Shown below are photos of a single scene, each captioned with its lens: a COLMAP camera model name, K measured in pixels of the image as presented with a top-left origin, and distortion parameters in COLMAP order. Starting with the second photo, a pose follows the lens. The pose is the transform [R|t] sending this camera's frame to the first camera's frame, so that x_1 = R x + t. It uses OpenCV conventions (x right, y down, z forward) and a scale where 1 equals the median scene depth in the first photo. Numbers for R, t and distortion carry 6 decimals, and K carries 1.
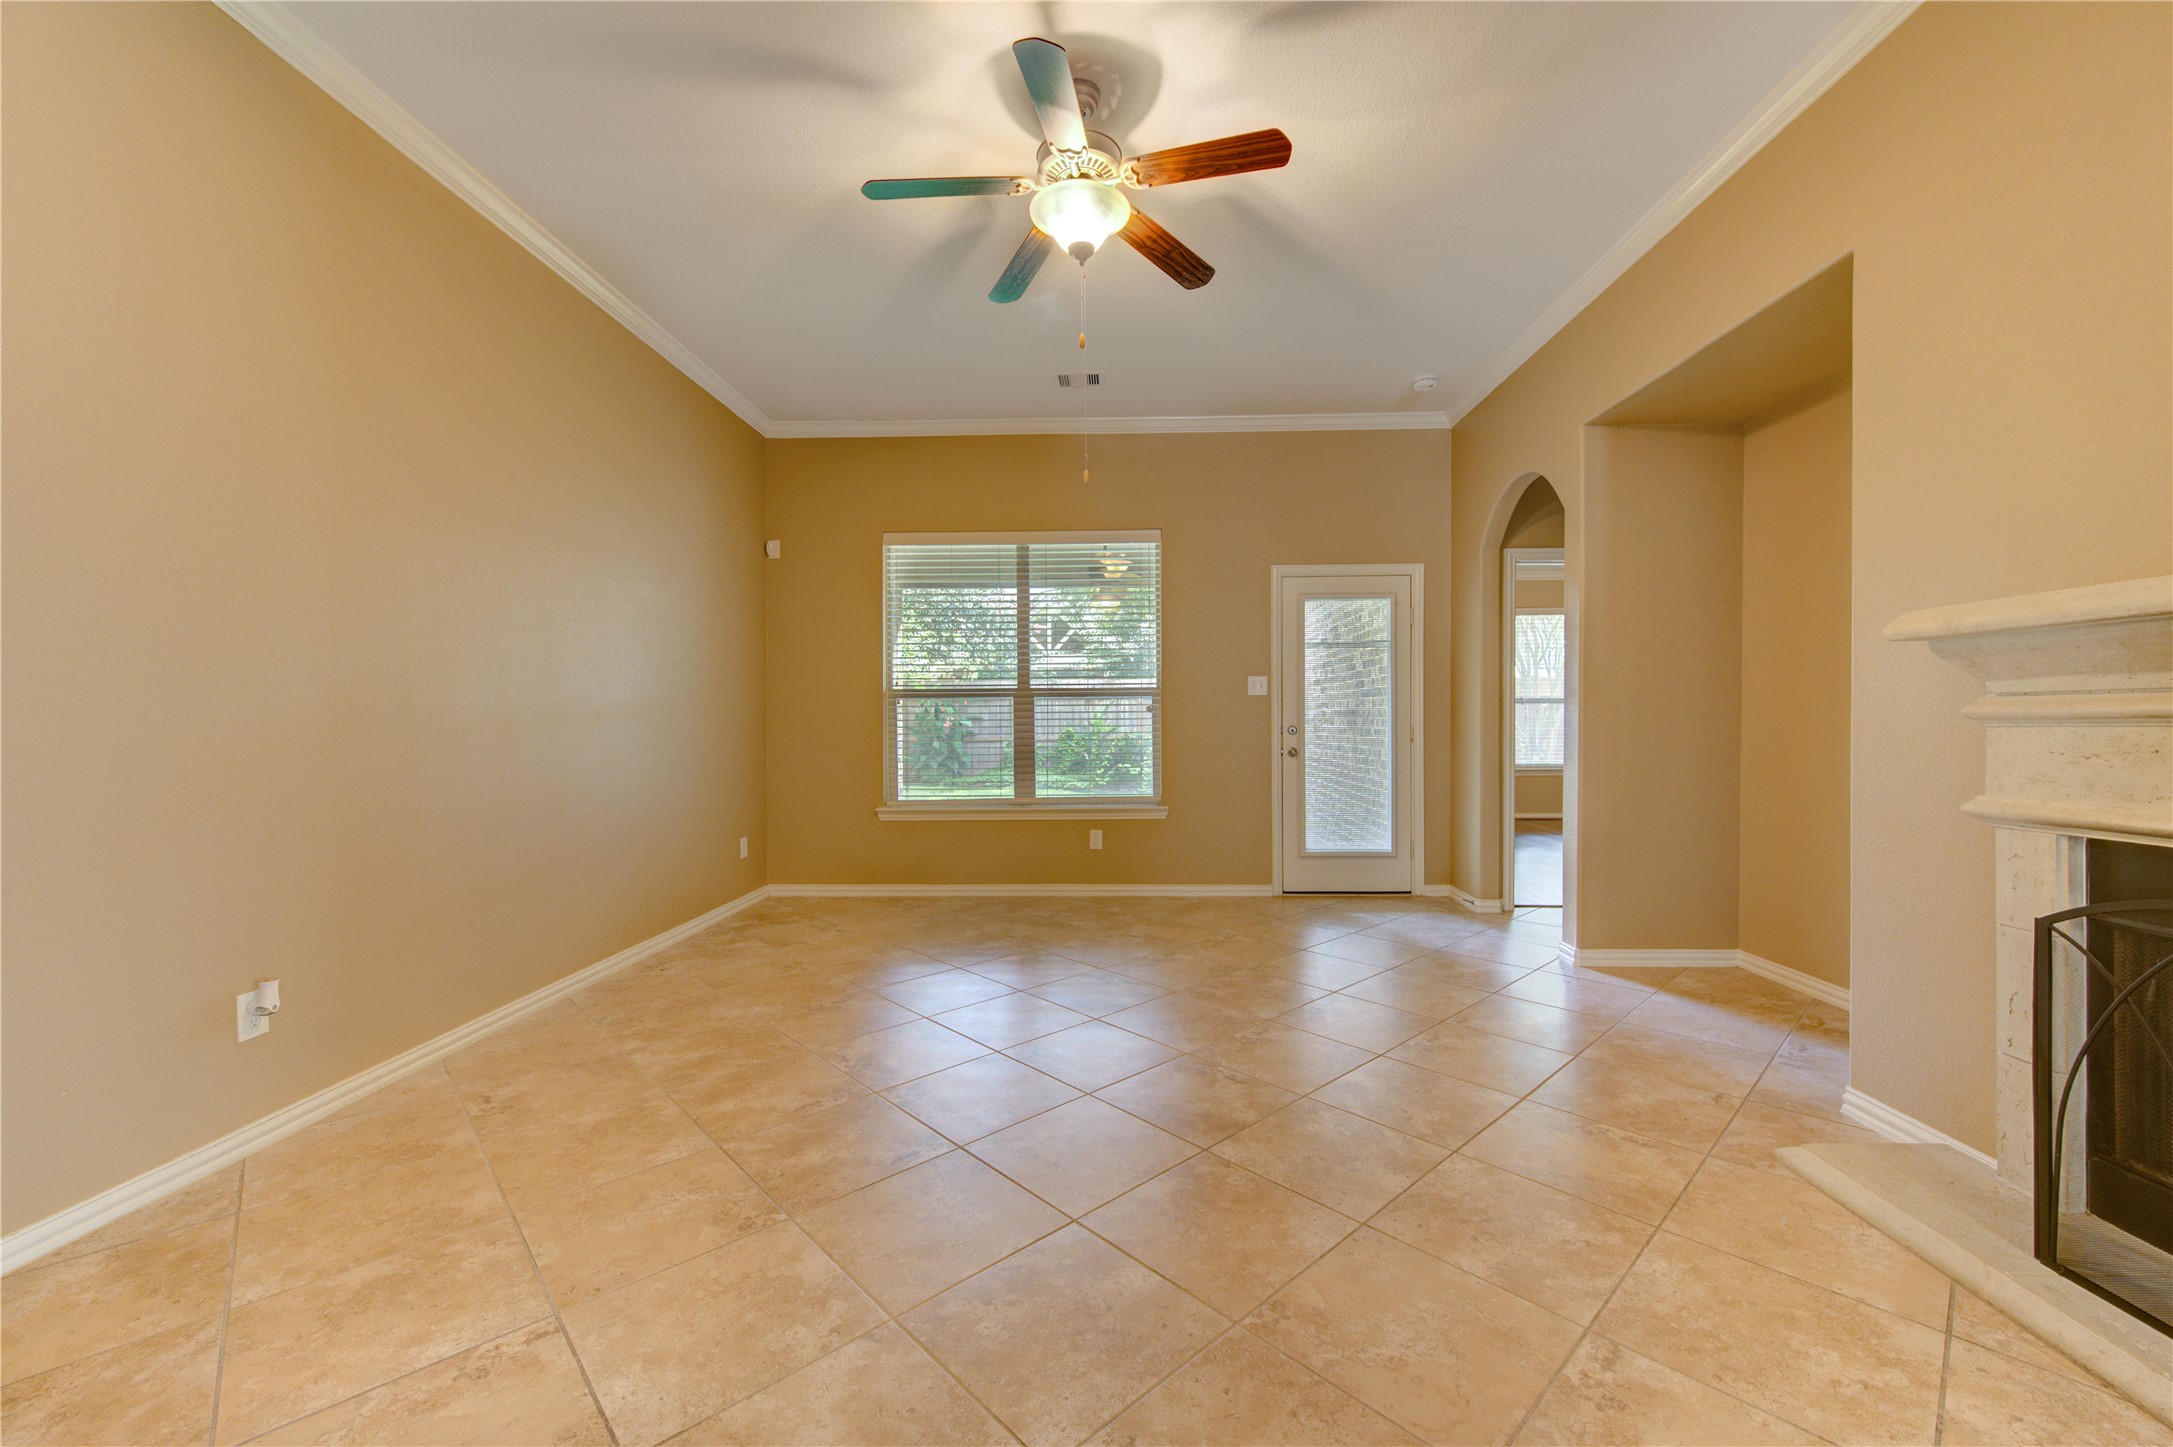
lens RADIAL K [[859.0, 0, 1085.5], [0, 859.0, 721.5], [0, 0, 1]] dist [0.003139, -0.000406]
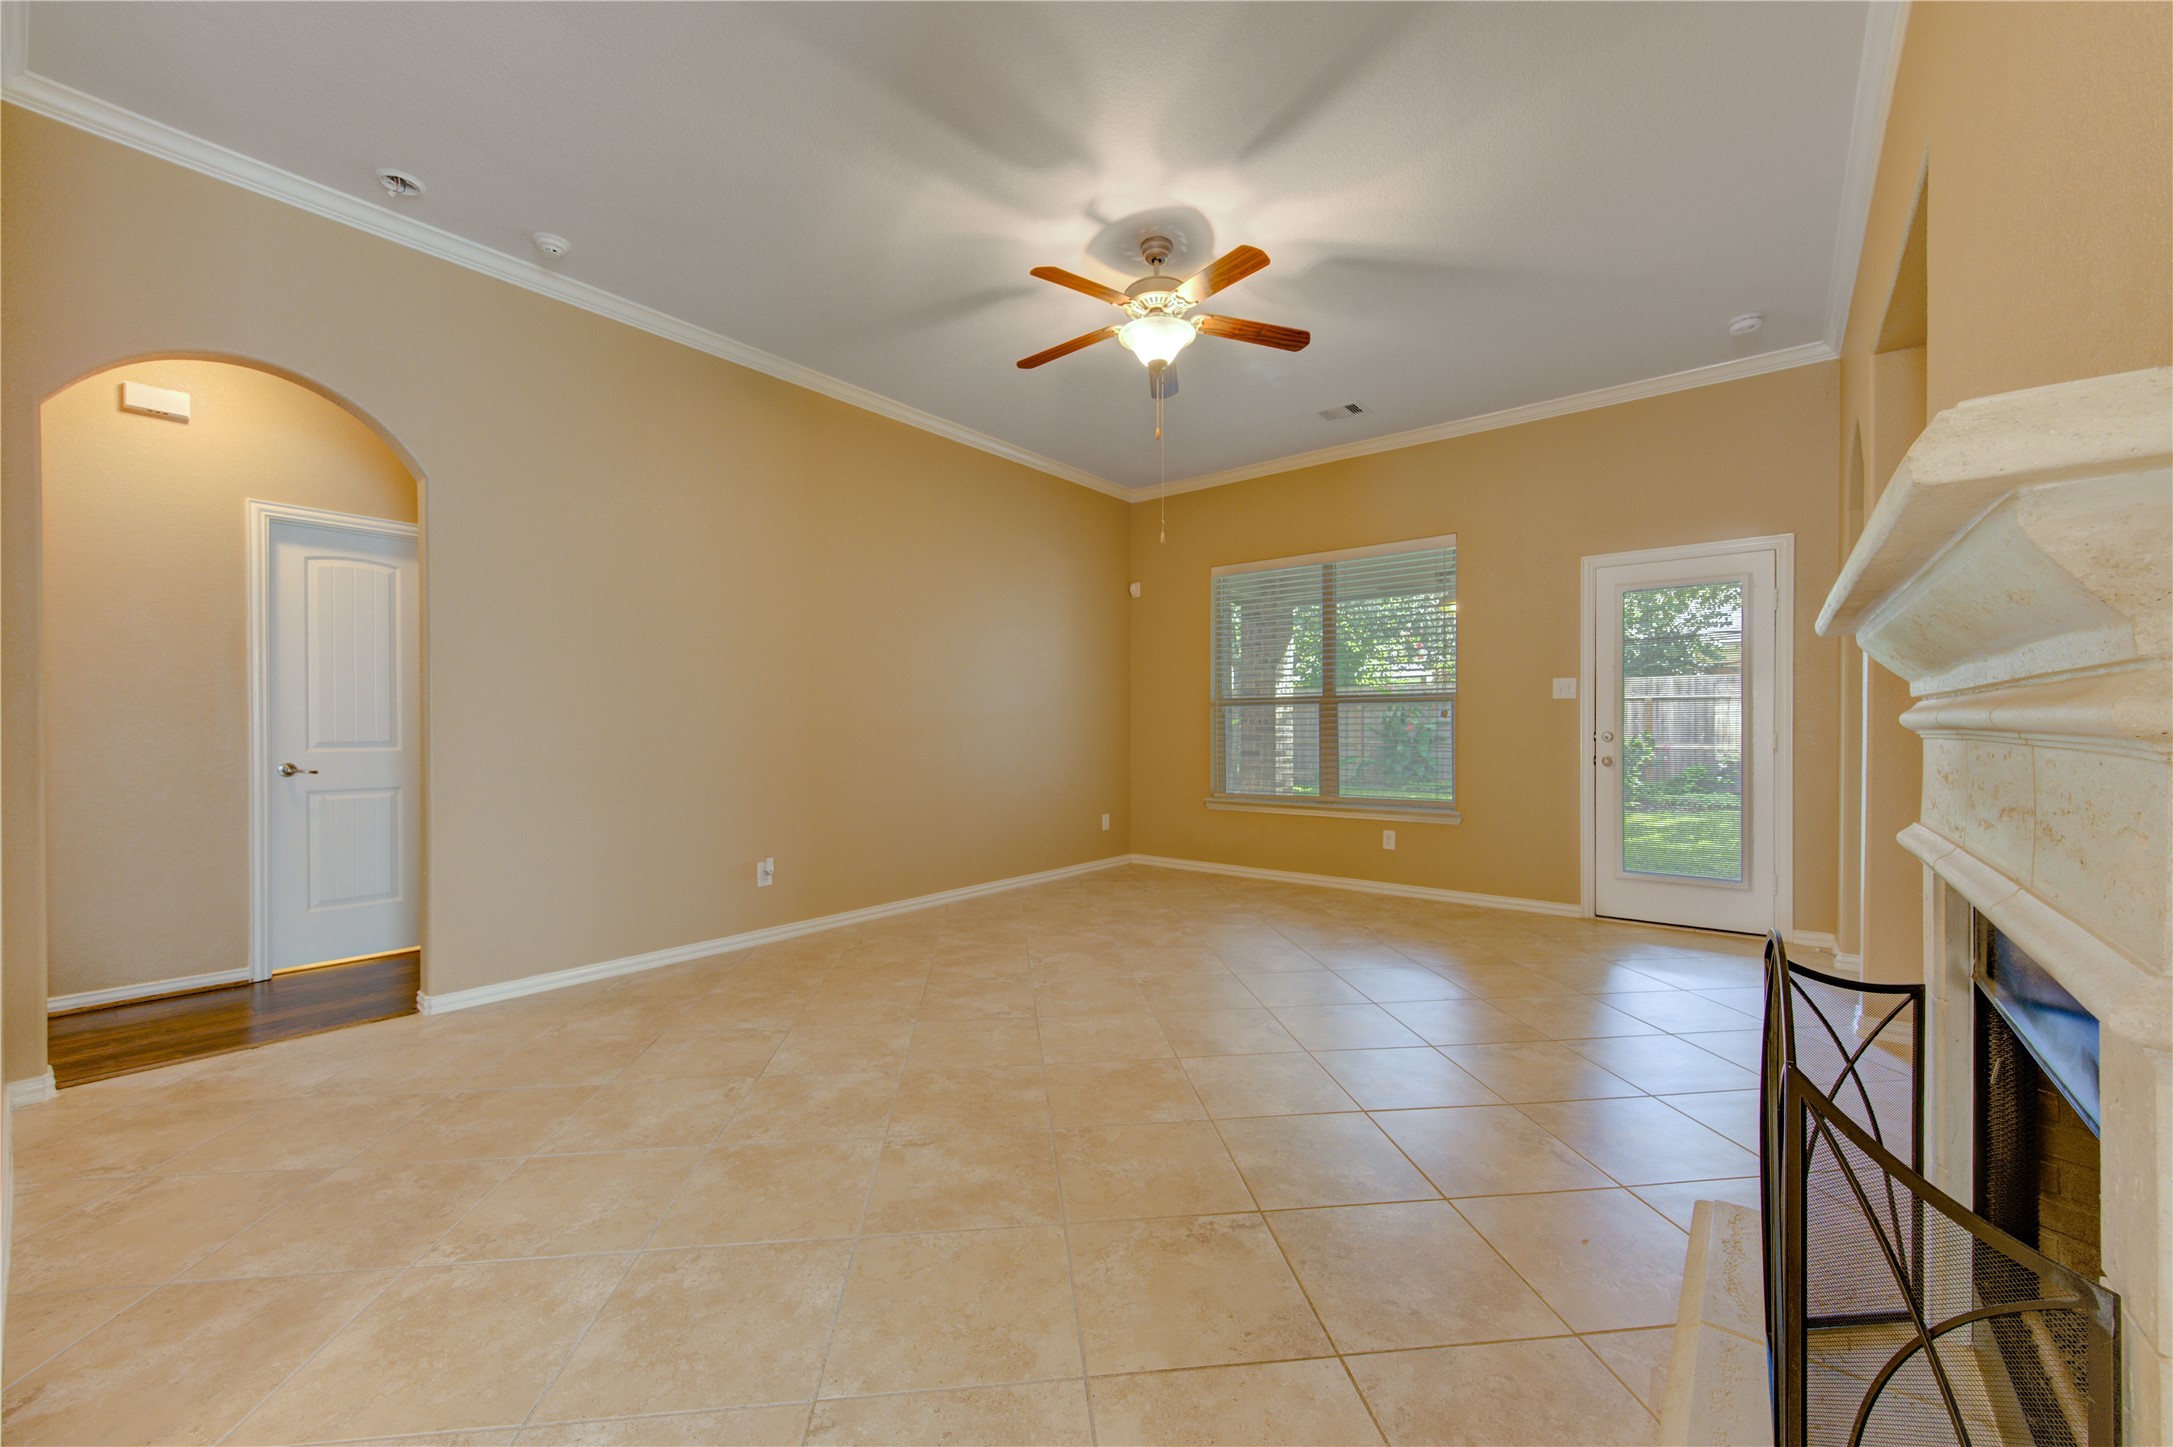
lens RADIAL K [[859.0, 0, 1094.3], [0, 859.0, 725.7], [0, 0, 1]] dist [0.003139, -0.000406]
pose [[0.795585, 0.003366, -0.605833, 0.367506], [-0.002800, 0.999994, 0.001878, -0.002151], [0.605836, 0.000203, 0.795590, -0.047707]]
